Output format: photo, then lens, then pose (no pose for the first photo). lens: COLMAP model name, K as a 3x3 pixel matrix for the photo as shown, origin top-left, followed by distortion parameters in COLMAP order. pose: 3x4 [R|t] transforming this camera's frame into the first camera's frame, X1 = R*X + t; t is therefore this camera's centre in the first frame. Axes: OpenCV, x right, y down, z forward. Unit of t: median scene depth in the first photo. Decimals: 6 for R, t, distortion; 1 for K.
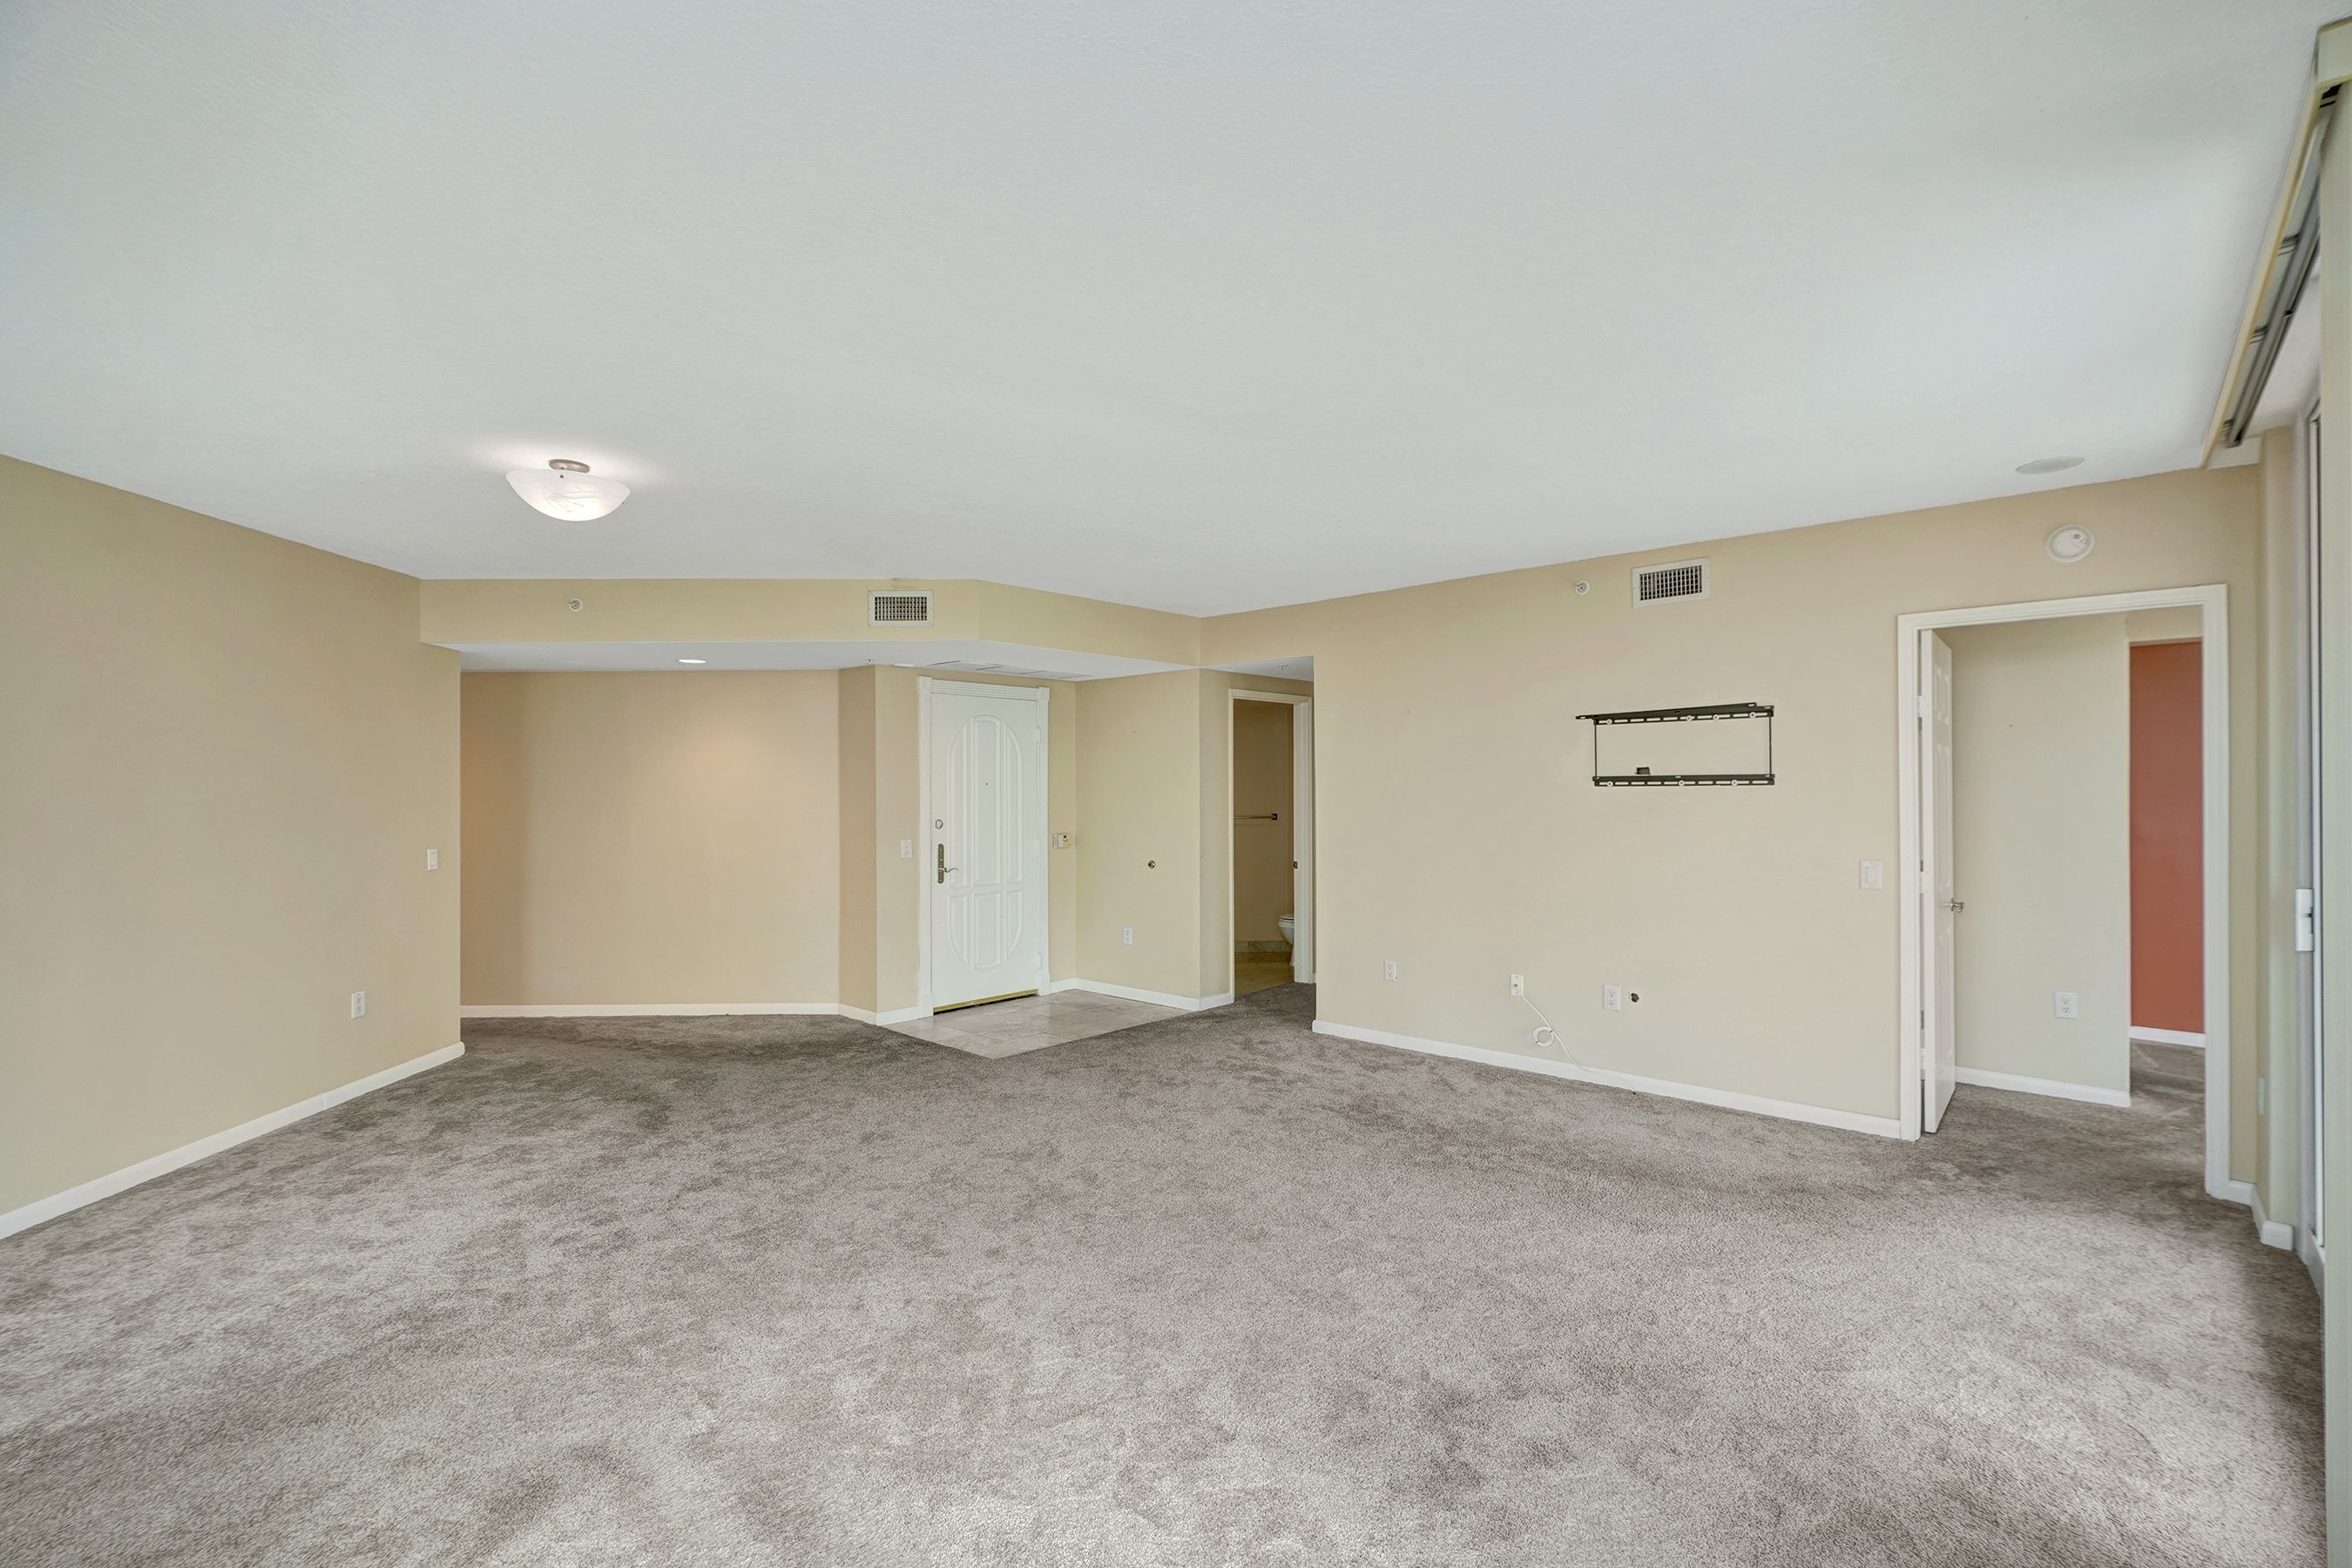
lens RADIAL K [[1055.2, 0, 1157.6], [0, 1055.2, 780.6], [0, 0, 1]] dist [-0.012026, 0.007421]
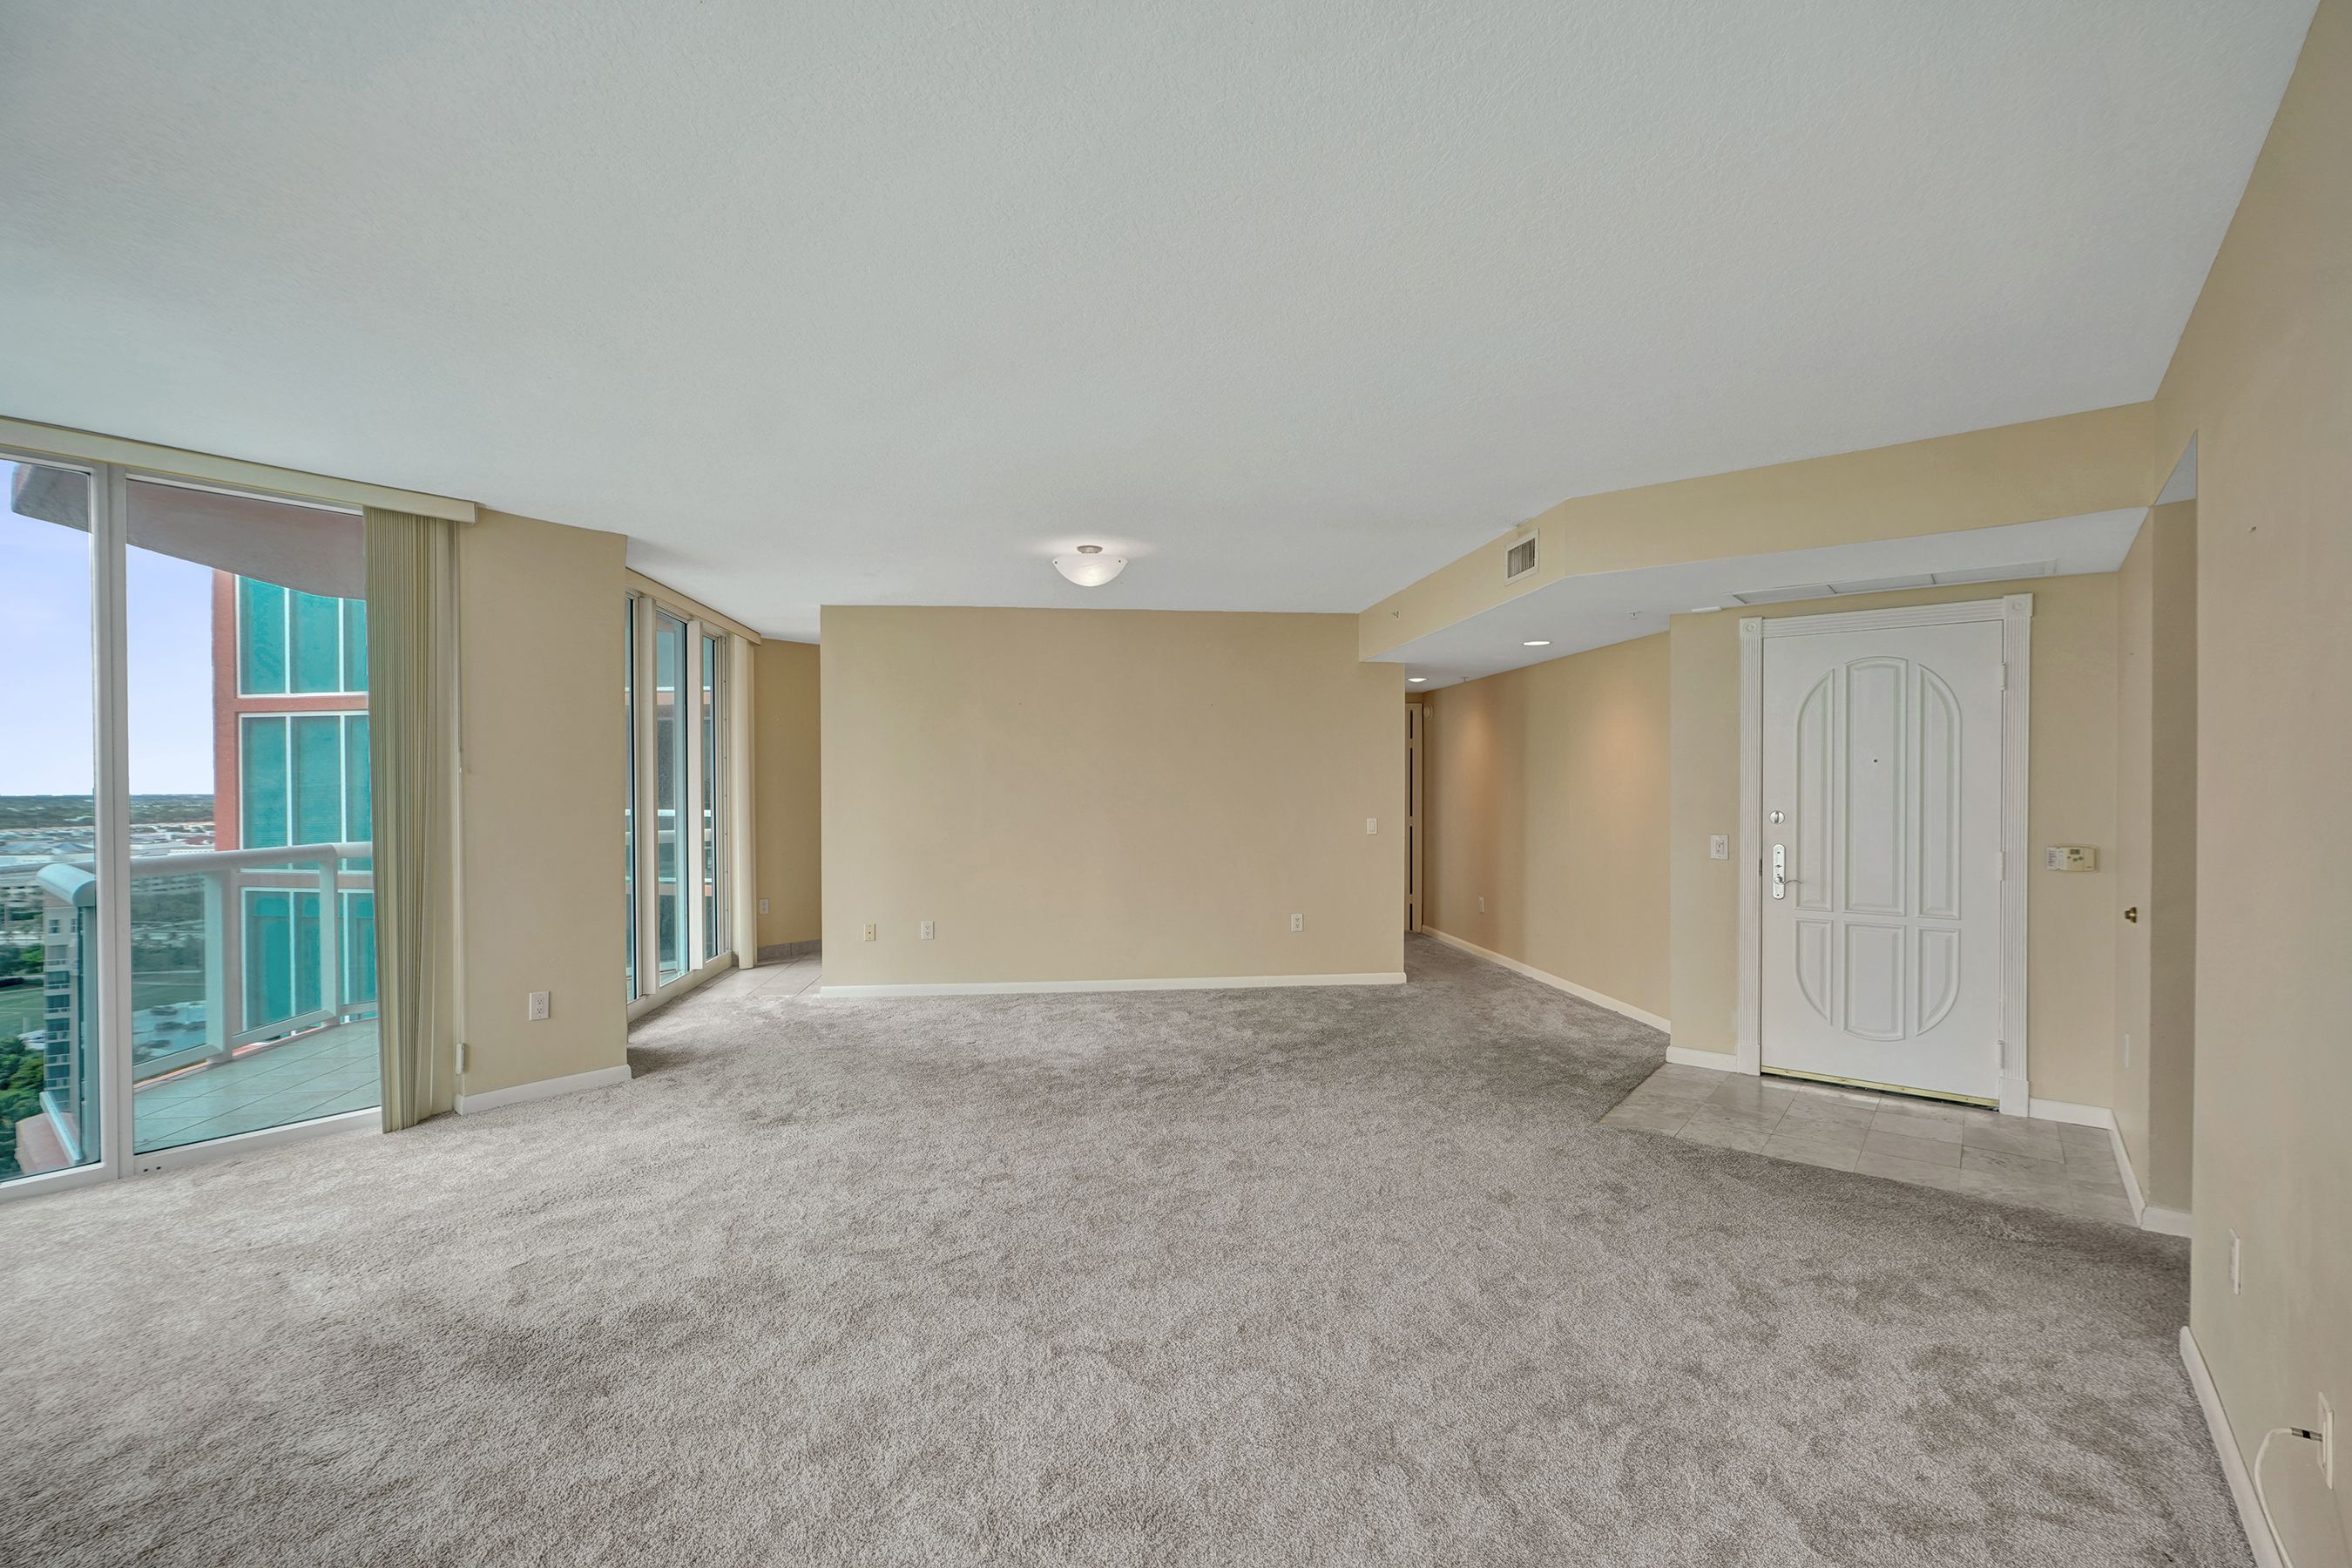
lens RADIAL K [[1012.2, 0, 1160.2], [0, 1012.2, 795.7], [0, 0, 1]] dist [-0.011357, 0.005446]
pose [[0.090407, 0.015917, -0.995778, 0.622931], [0.008521, 0.999823, 0.016755, 0.015442], [0.995868, -0.009999, 0.090255, 0.719102]]
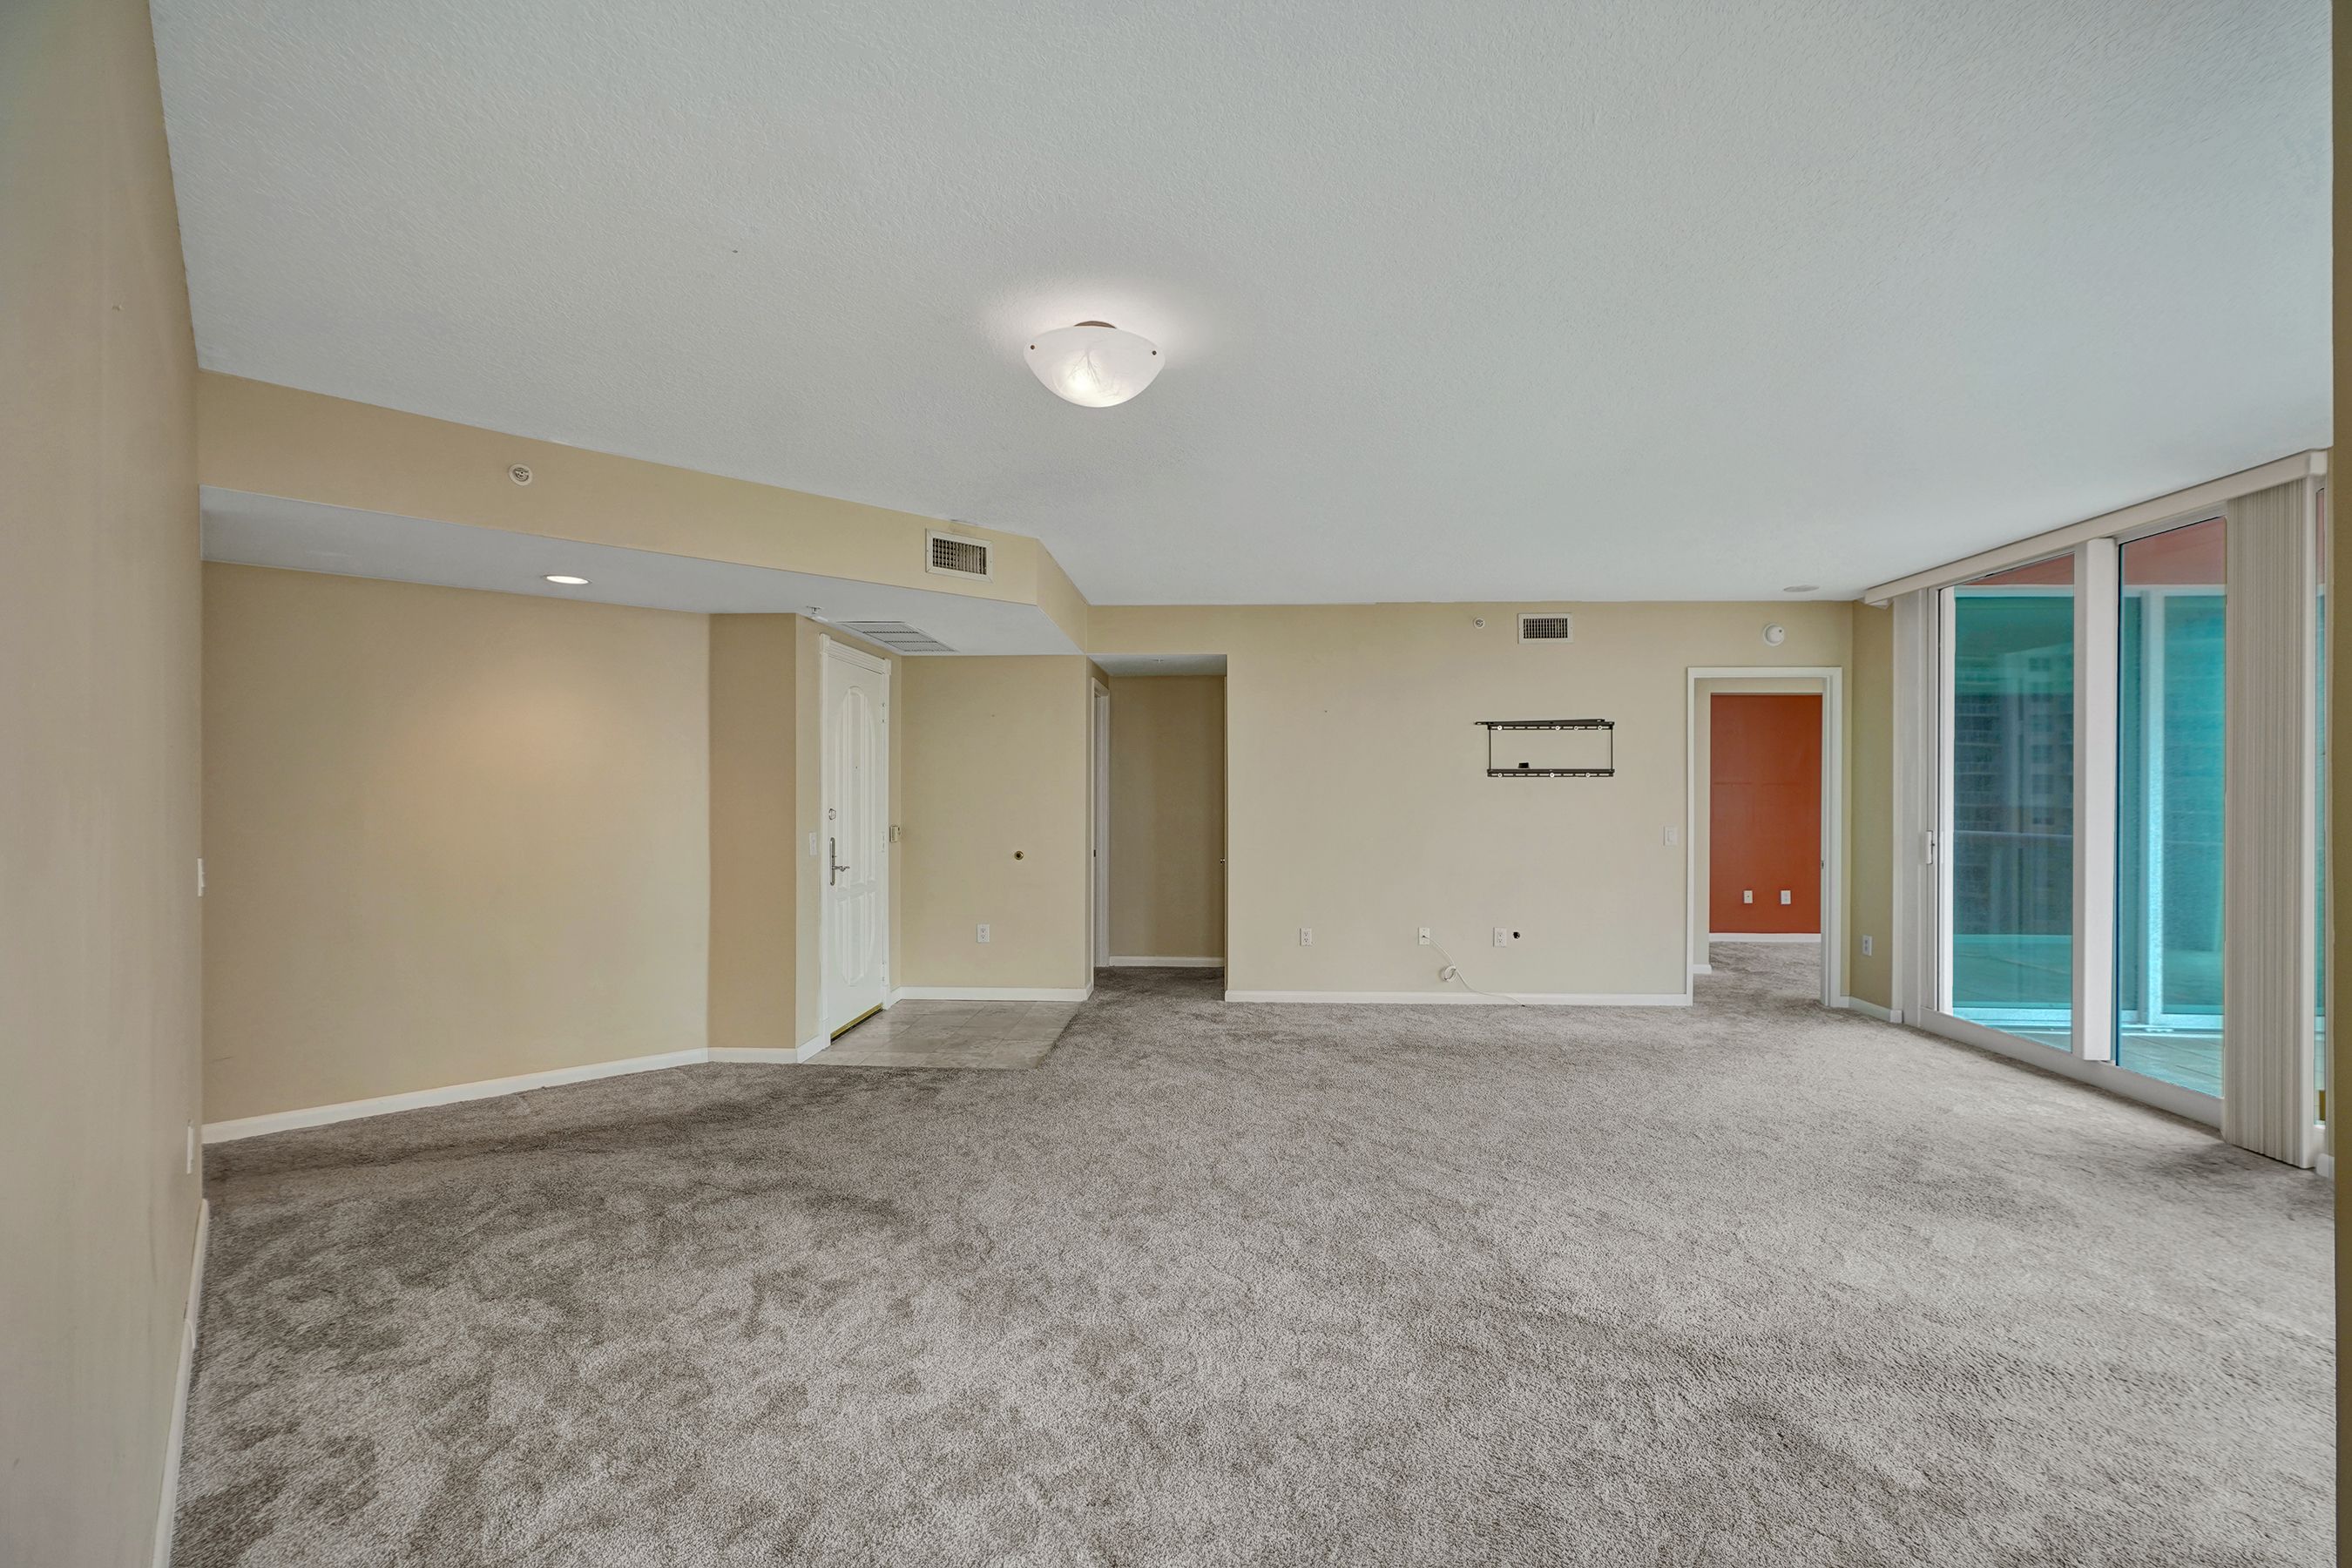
lens RADIAL K [[1055.2, 0, 1157.6], [0, 1055.2, 780.6], [0, 0, 1]] dist [-0.012026, 0.007421]
pose [[0.759636, 0.013747, 0.650204, -0.765491], [-0.011722, 0.999904, -0.007445, 0.025453], [-0.650243, -0.001966, 0.759724, 0.281617]]
